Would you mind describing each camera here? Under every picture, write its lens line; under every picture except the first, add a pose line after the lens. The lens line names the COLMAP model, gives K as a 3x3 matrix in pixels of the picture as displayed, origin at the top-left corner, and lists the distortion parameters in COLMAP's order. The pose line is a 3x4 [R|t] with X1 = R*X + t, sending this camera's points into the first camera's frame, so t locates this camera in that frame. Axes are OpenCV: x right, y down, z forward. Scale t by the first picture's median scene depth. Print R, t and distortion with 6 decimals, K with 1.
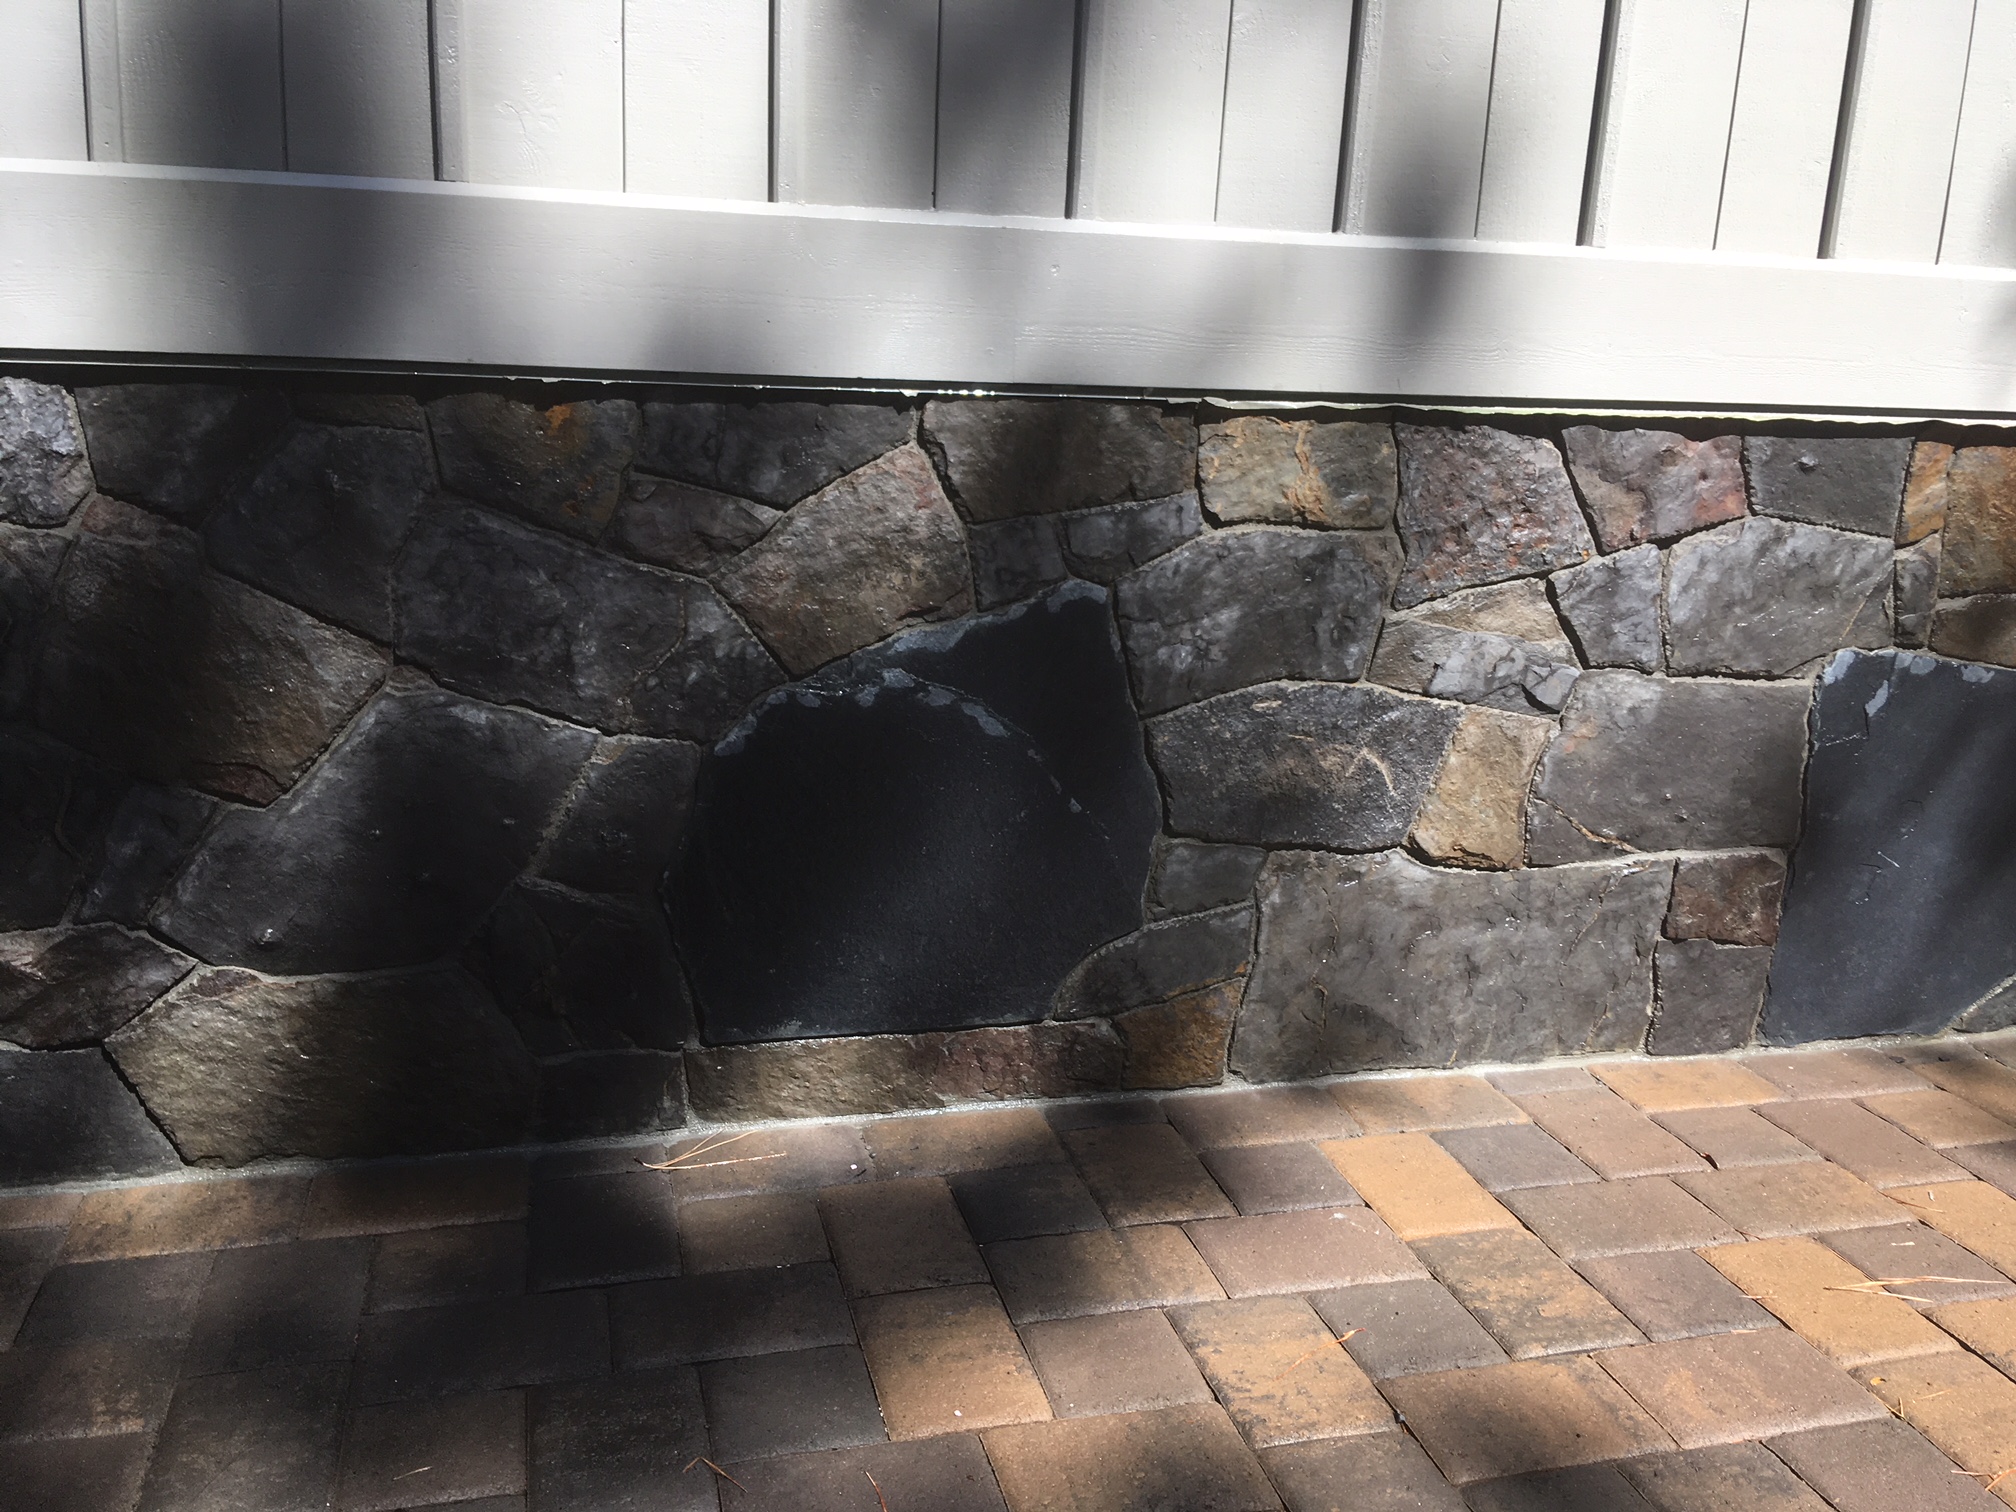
lens RADIAL K [[1704.8, 0, 997.9], [0, 1704.8, 757.9], [0, 0, 1]] dist [0.117950, -0.180797]
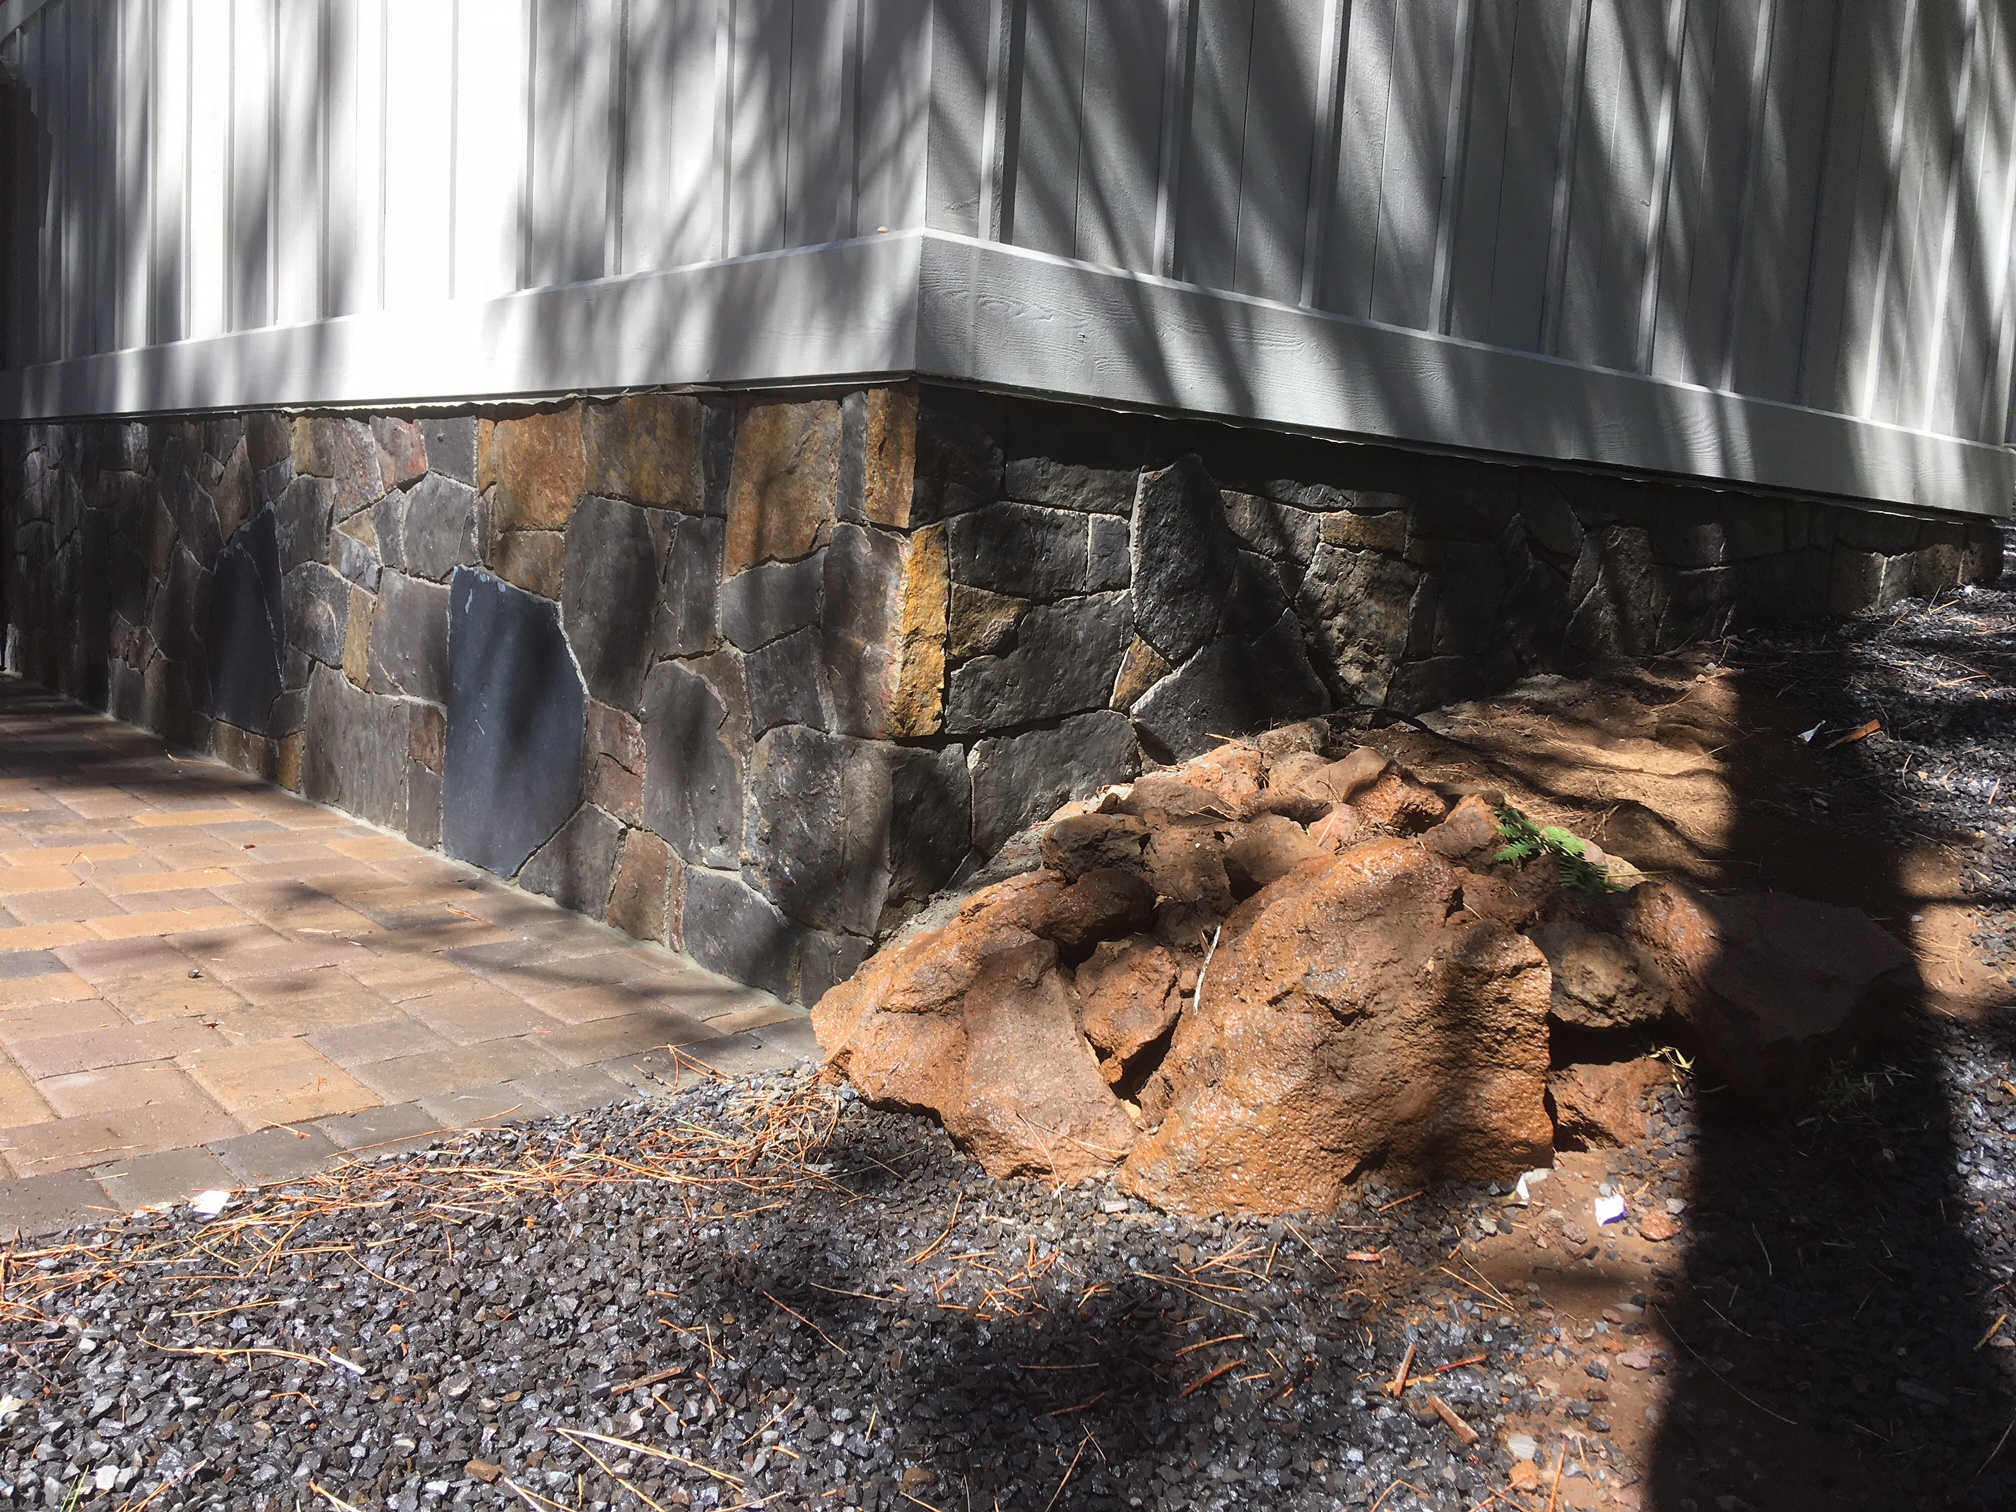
lens RADIAL K [[1704.8, 0, 1019.6], [0, 1704.8, 745.4], [0, 0, 1]] dist [0.117950, -0.180797]
pose [[0.436542, 0.095186, -0.894635, 2.316277], [-0.249801, 0.968113, -0.018888, -0.008746], [0.864309, 0.231726, 0.446399, 0.939676]]
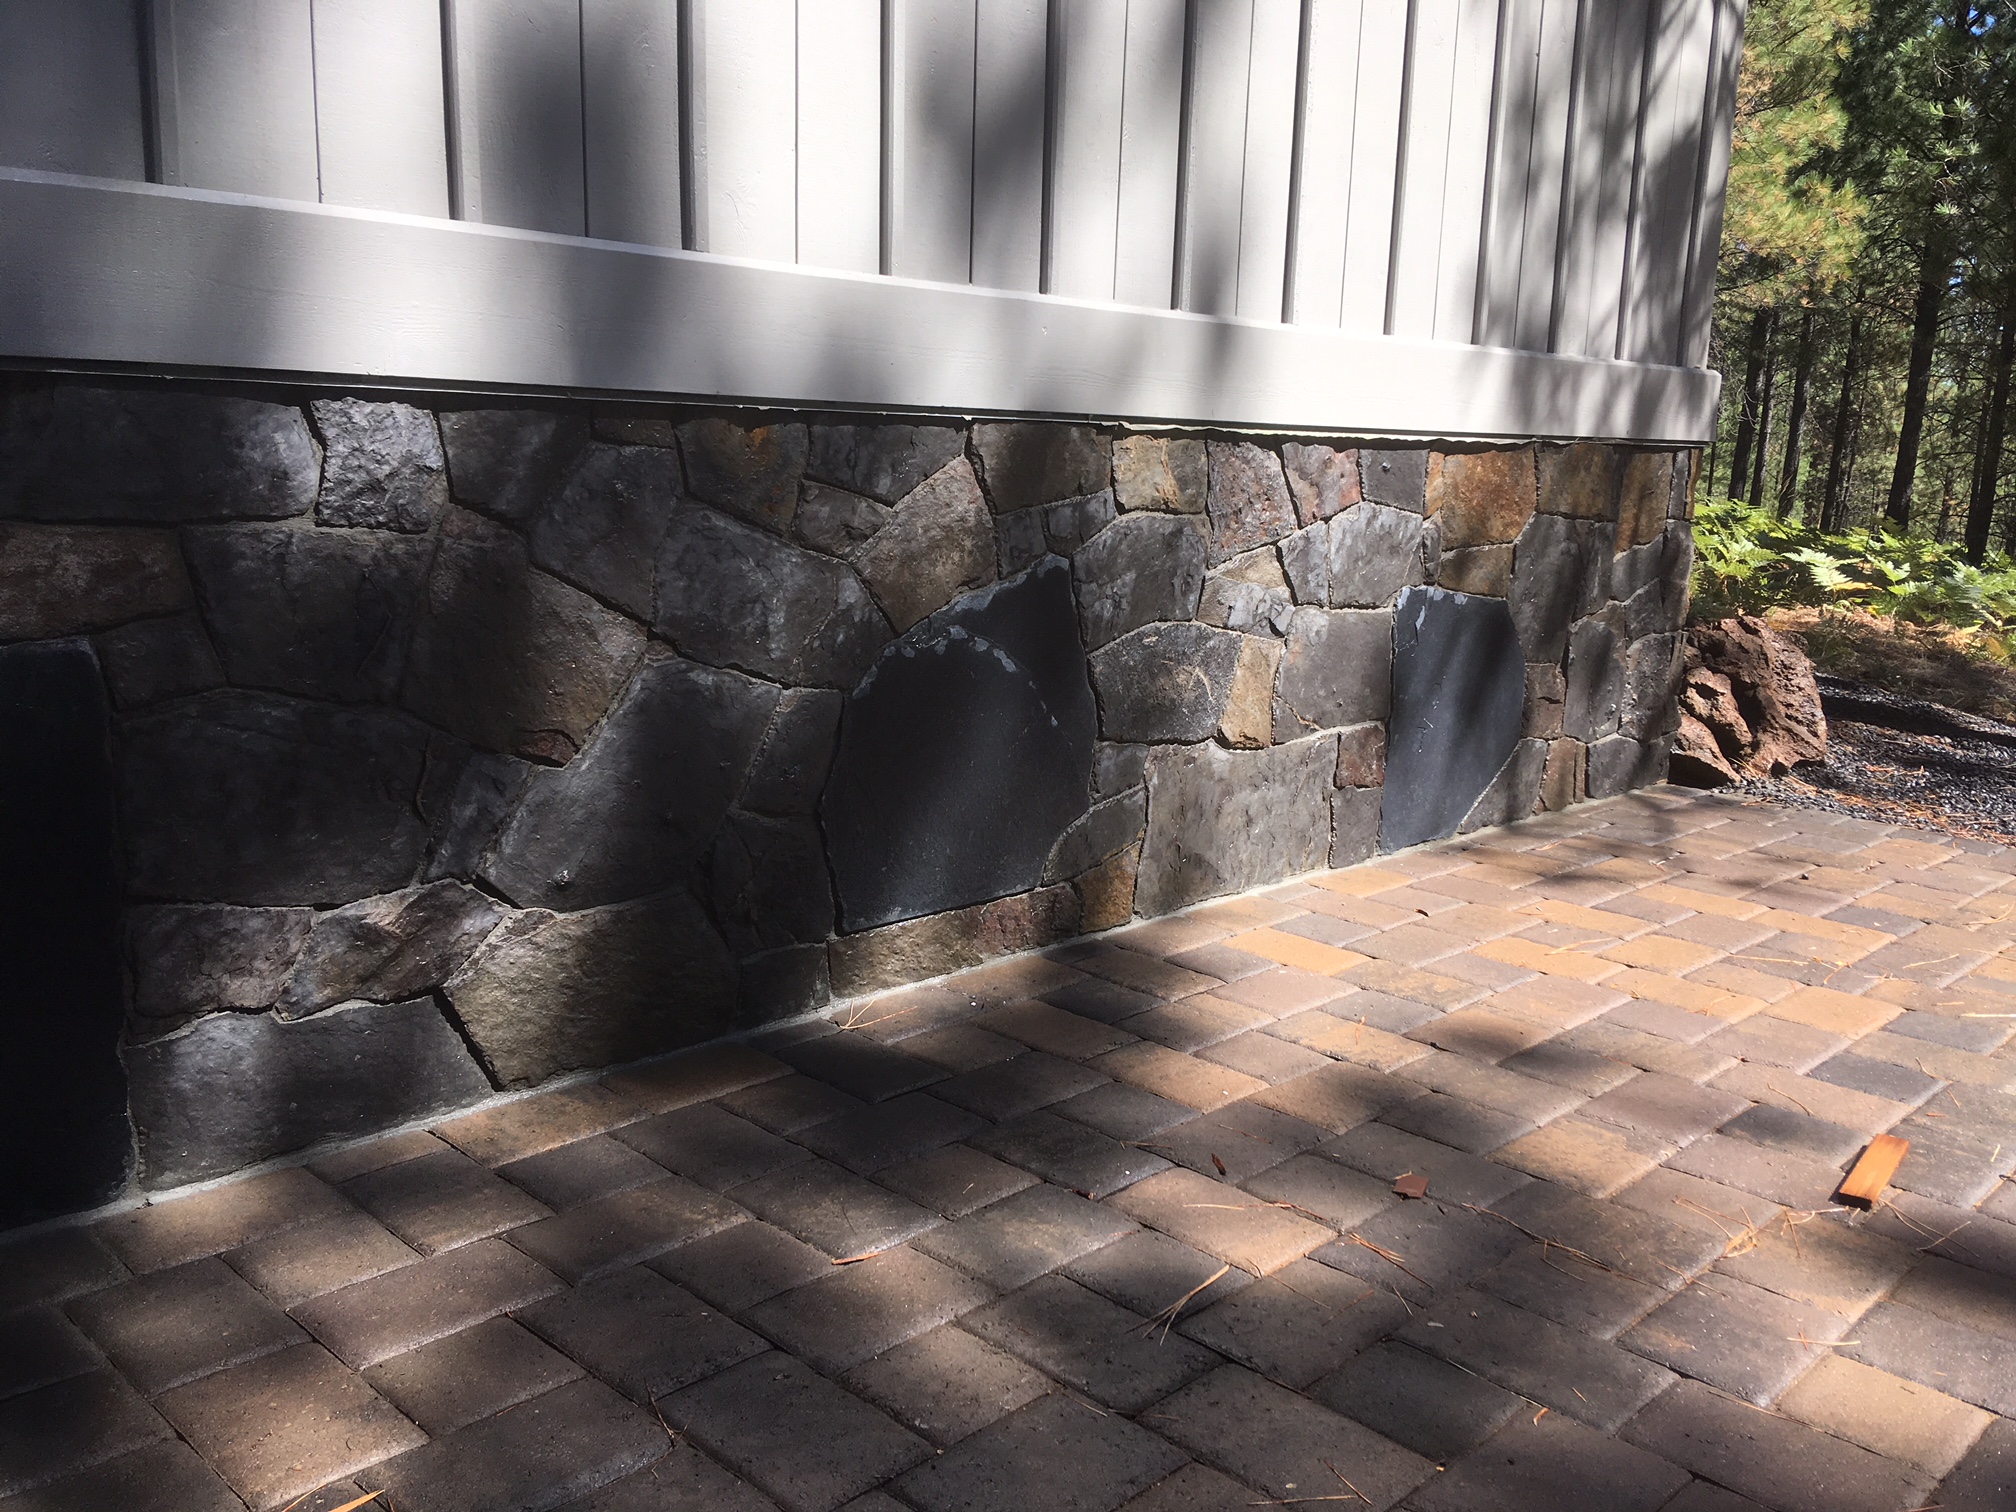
lens RADIAL K [[1704.8, 0, 1008.6], [0, 1704.8, 751.0], [0, 0, 1]] dist [0.117950, -0.180797]
pose [[0.858737, -0.101278, 0.502309, -0.700571], [0.121217, 0.992601, -0.007096, 0.058959], [-0.497874, 0.066982, 0.864659, -0.158080]]
